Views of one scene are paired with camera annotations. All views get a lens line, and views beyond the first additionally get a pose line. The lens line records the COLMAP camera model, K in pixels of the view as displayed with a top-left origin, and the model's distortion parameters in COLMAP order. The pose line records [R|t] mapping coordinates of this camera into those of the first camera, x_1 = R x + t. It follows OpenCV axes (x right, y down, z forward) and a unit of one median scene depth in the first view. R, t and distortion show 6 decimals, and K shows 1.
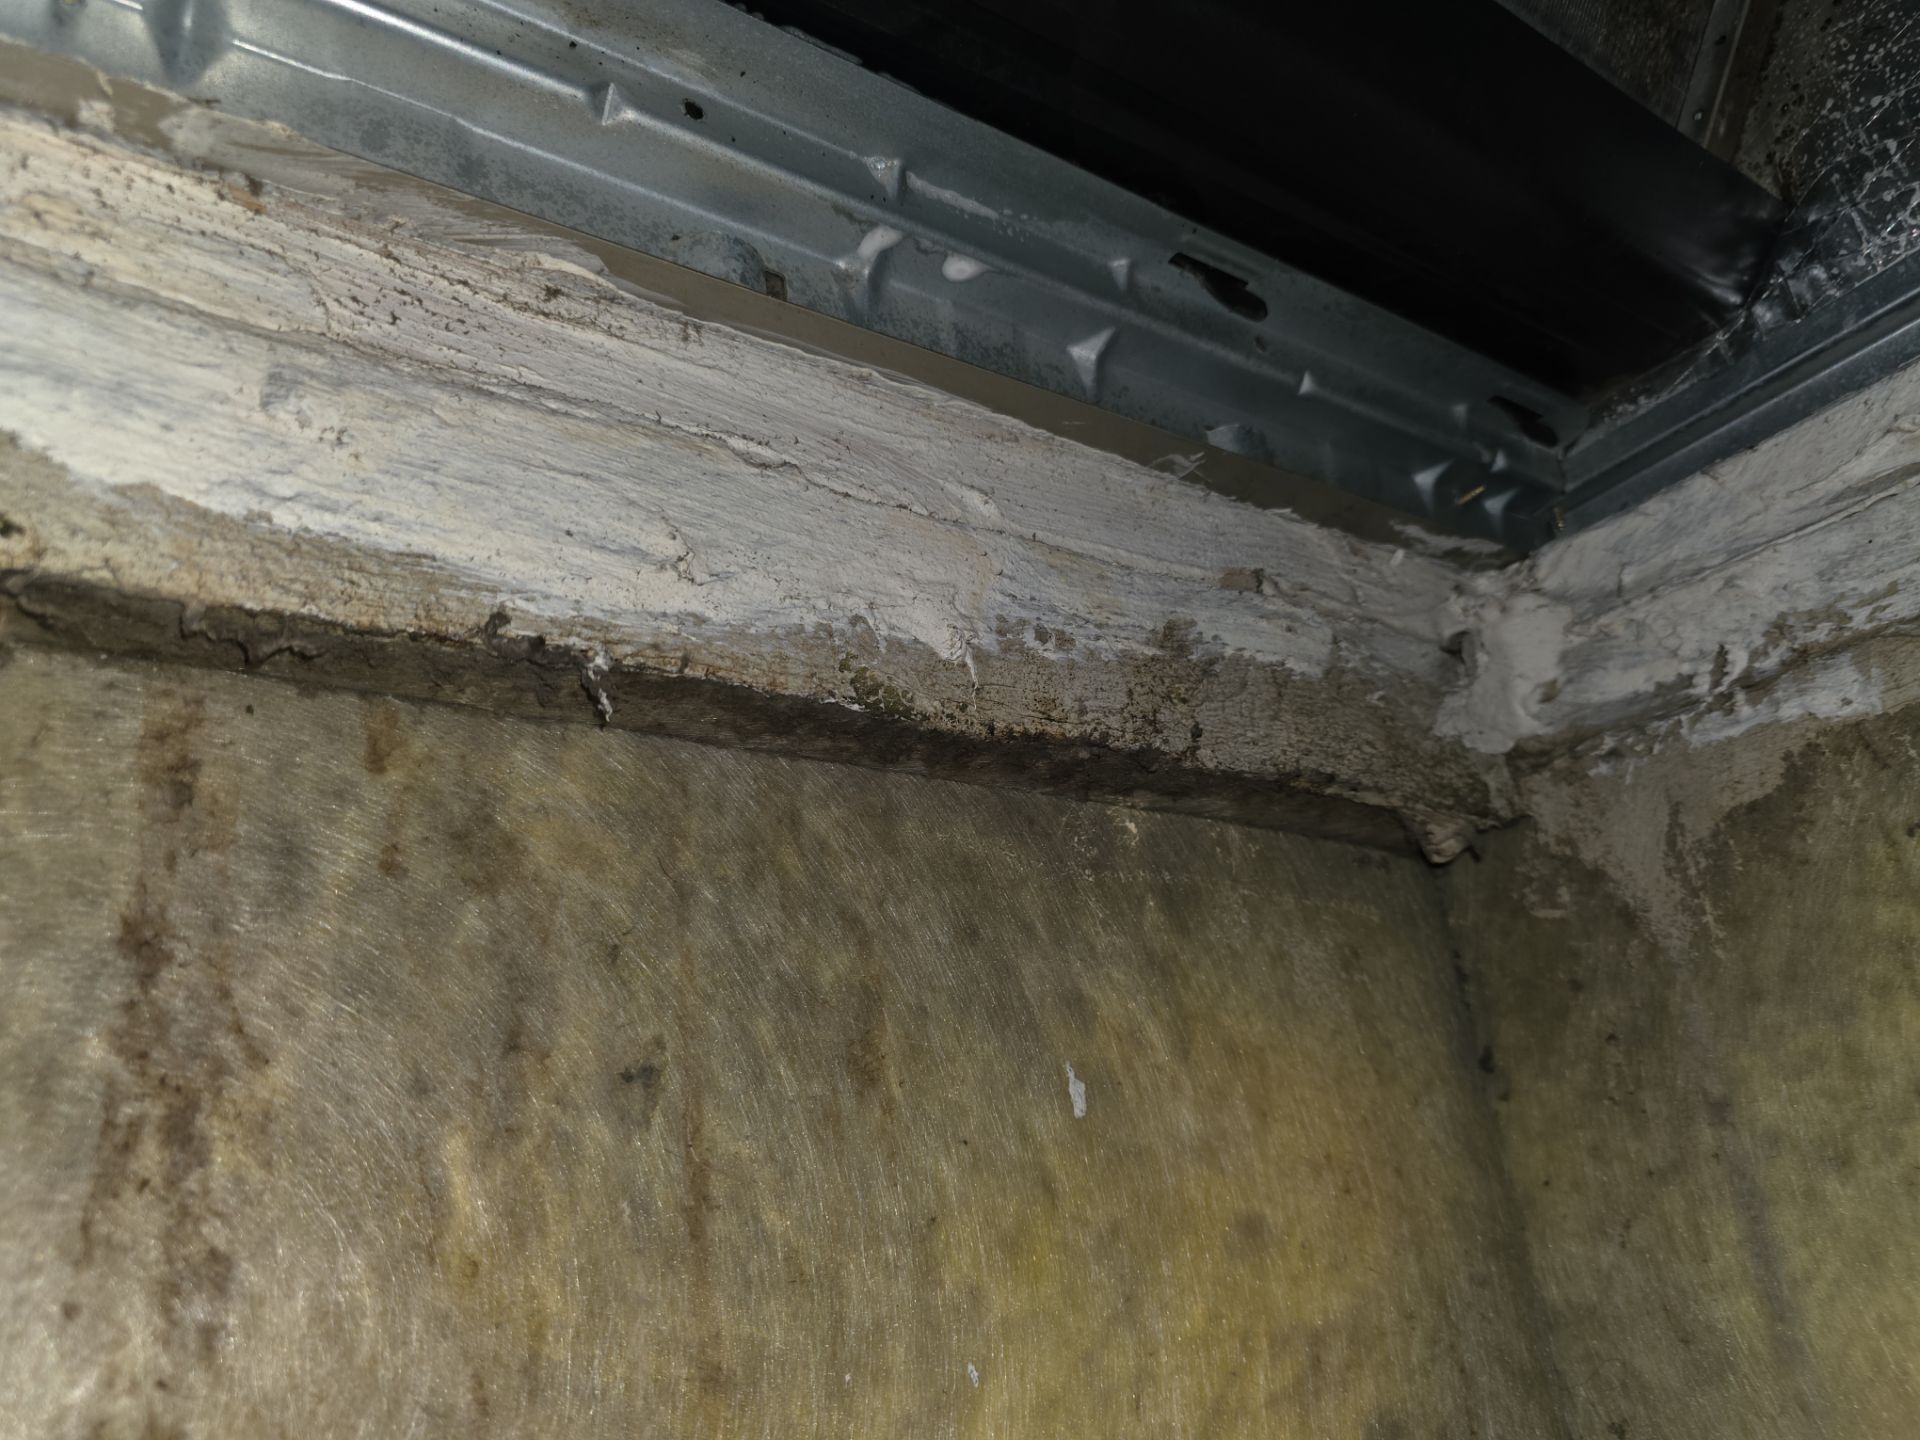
lens RADIAL K [[1318.4, 0, 996.2], [0, 1318.4, 714.9], [0, 0, 1]] dist [0.016026, -0.017821]
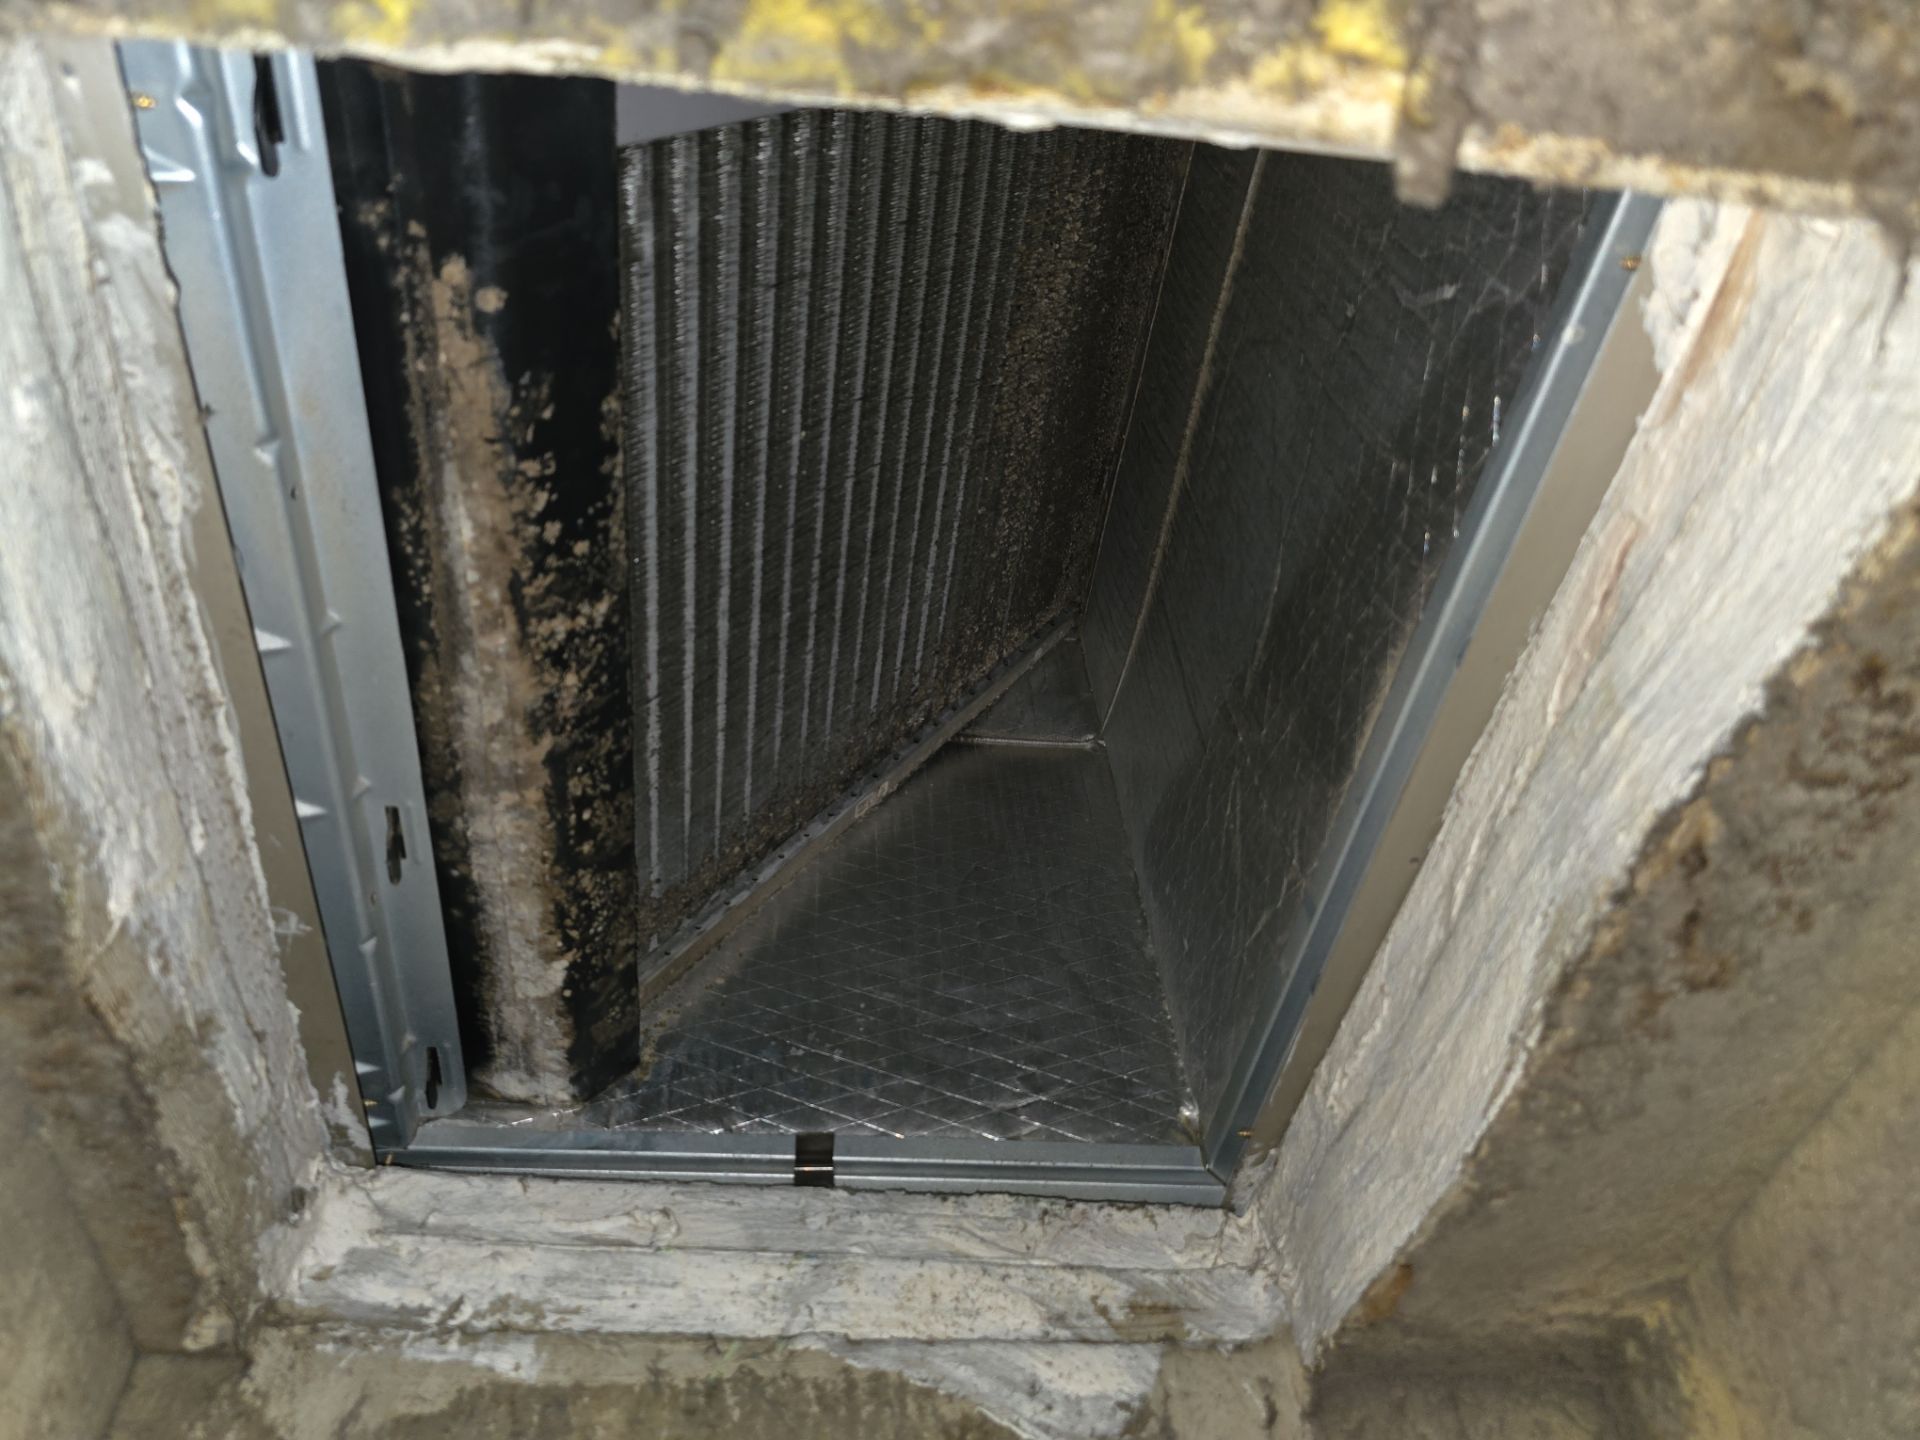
lens RADIAL K [[1314.7, 0, 951.9], [0, 1314.7, 730.3], [0, 0, 1]] dist [0.060182, -0.064046]
pose [[0.445378, 0.748626, 0.491118, -0.364892], [-0.334563, 0.647944, -0.684278, 0.372710], [-0.830486, 0.140453, 0.539042, -0.252509]]
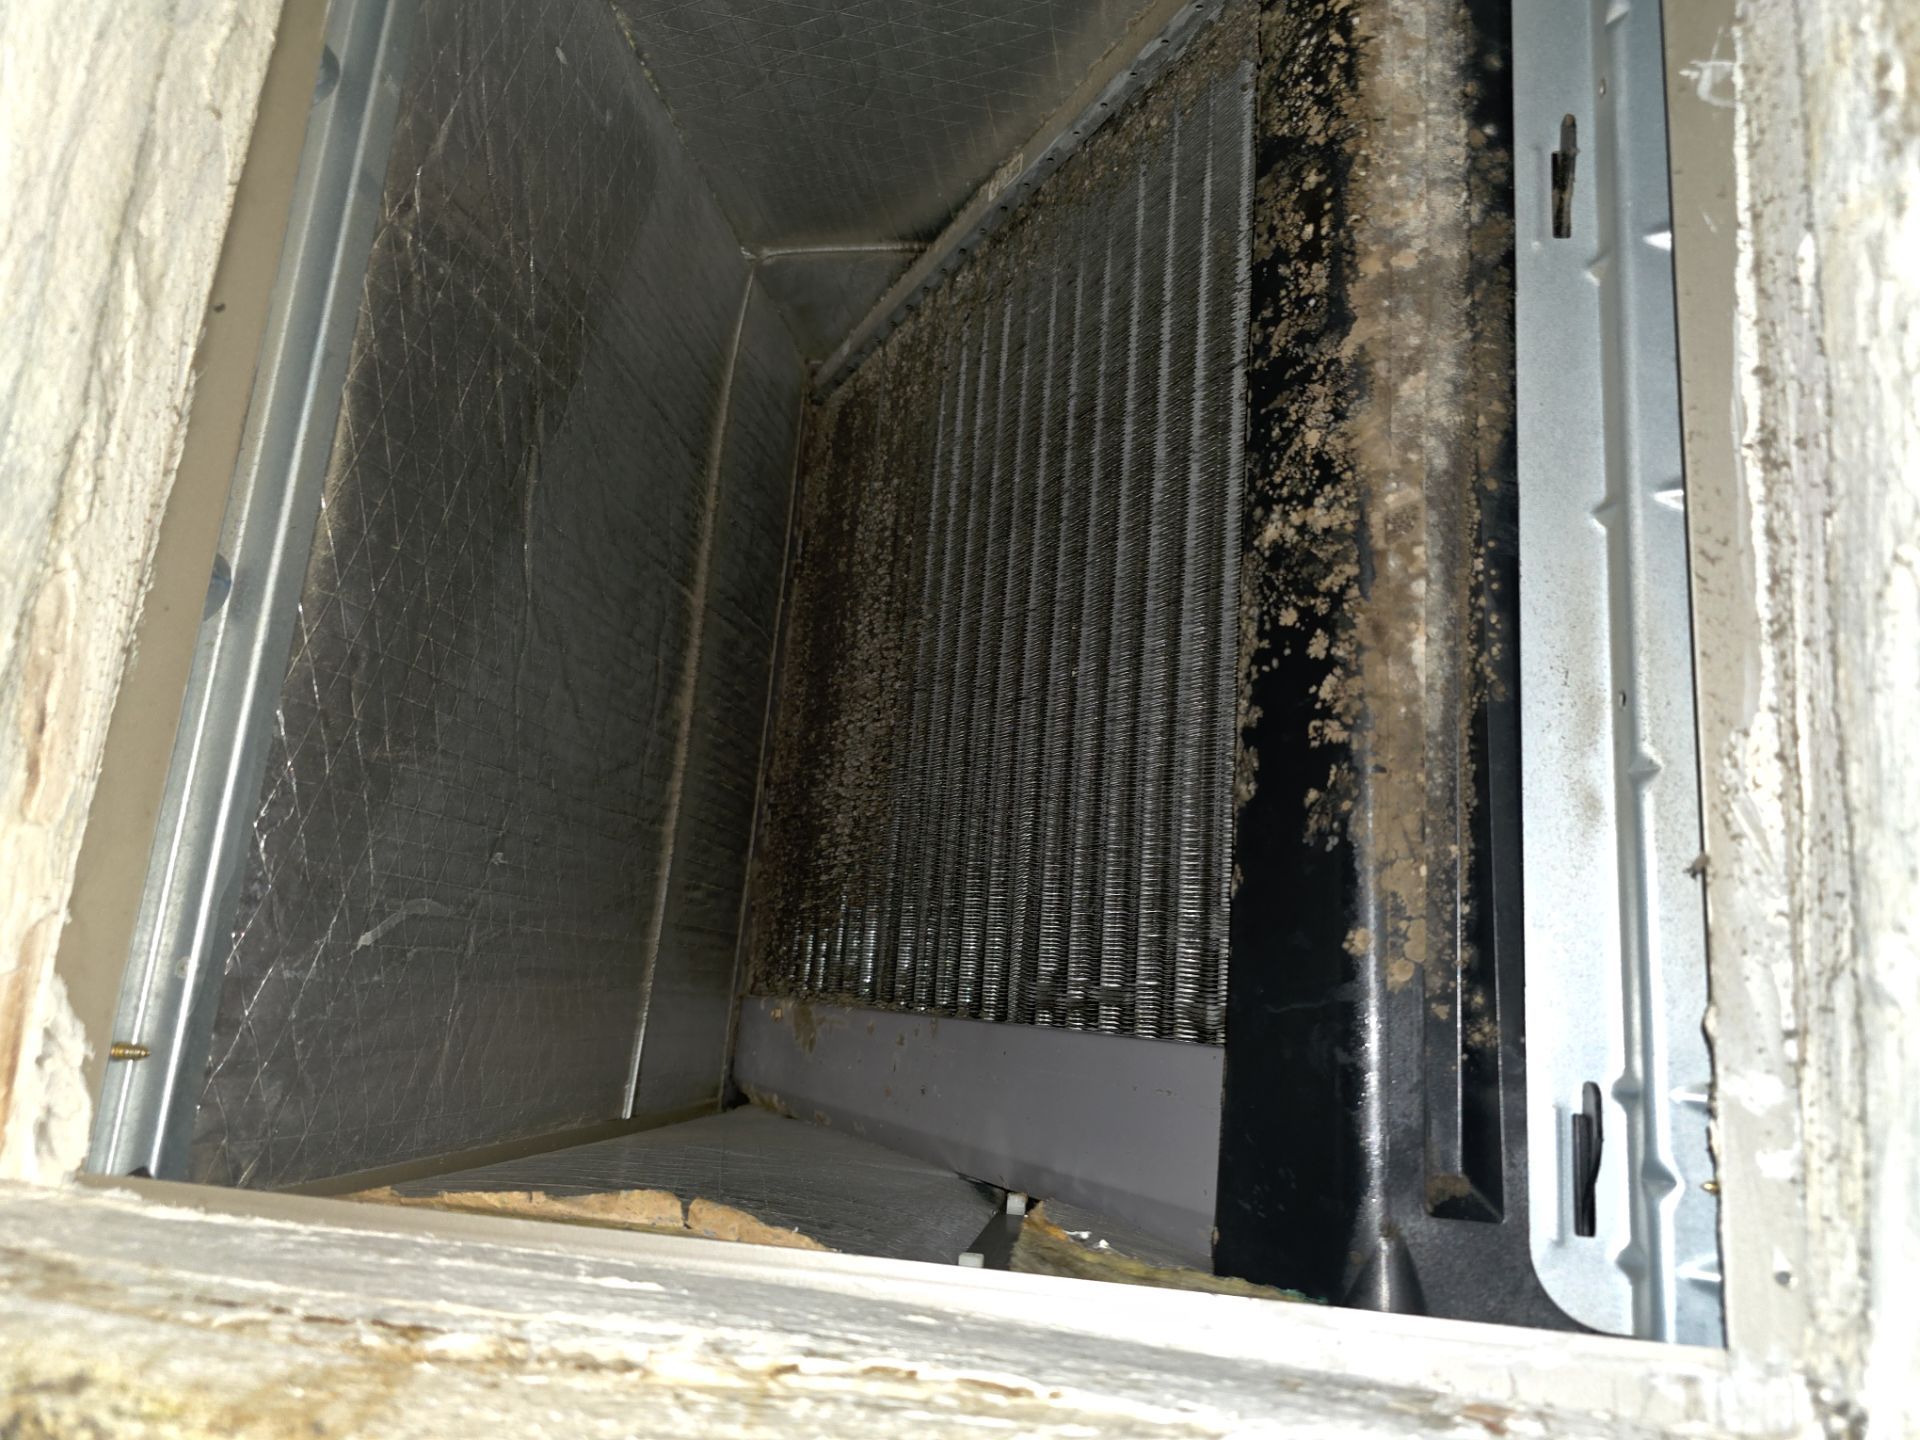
lens RADIAL K [[1338.8, 0, 969.4], [0, 1338.8, 687.5], [0, 0, 1]] dist [0.029119, -0.032550]
pose [[-0.493520, -0.850445, 0.182159, -0.133642], [0.238262, -0.333630, -0.912098, 0.403147], [0.836462, -0.406737, 0.367281, 0.098096]]
